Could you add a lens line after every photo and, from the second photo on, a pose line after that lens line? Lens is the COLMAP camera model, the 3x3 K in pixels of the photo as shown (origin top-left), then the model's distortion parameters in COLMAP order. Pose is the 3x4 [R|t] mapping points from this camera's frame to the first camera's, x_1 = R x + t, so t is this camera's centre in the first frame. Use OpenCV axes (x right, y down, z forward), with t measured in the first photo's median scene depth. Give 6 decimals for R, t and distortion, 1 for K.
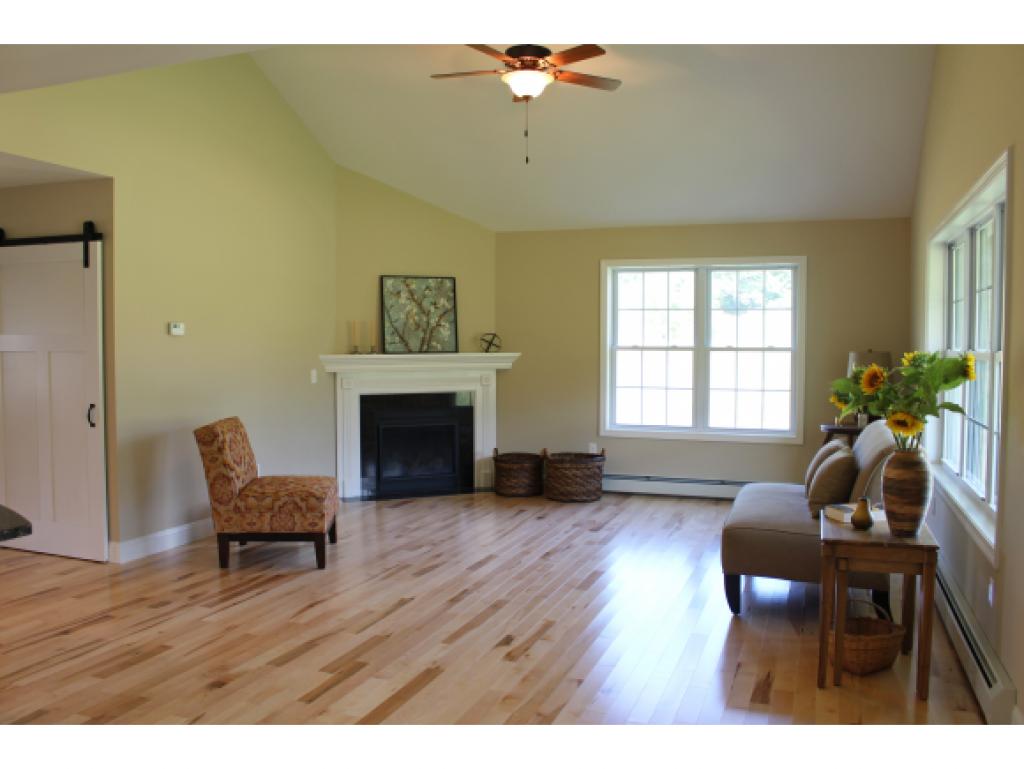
lens RADIAL K [[869.4, 0, 512.0], [0, 869.4, 384.5], [0, 0, 1]] dist [-0.084663, 0.005816]
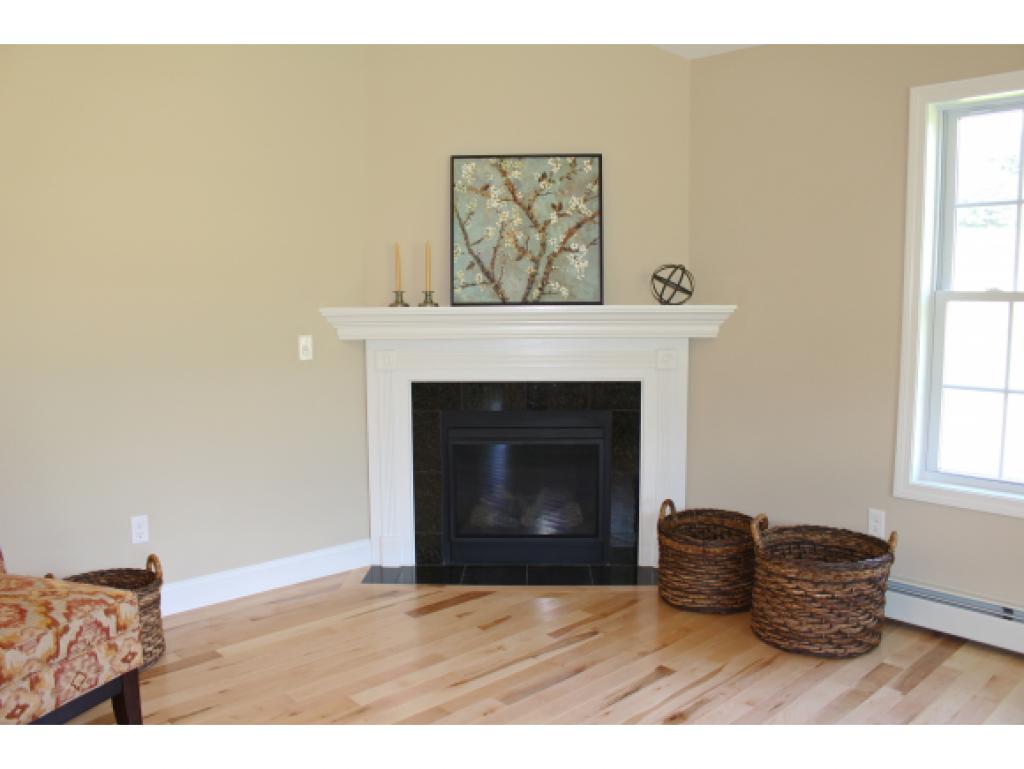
lens RADIAL K [[869.4, 0, 512.0], [0, 869.4, 384.5], [0, 0, 1]] dist [-0.084663, 0.005816]
pose [[0.900347, 0.042331, -0.433109, 0.111503], [-0.016888, 0.997907, 0.062427, -0.020814], [0.434845, -0.048892, 0.899177, 0.531373]]
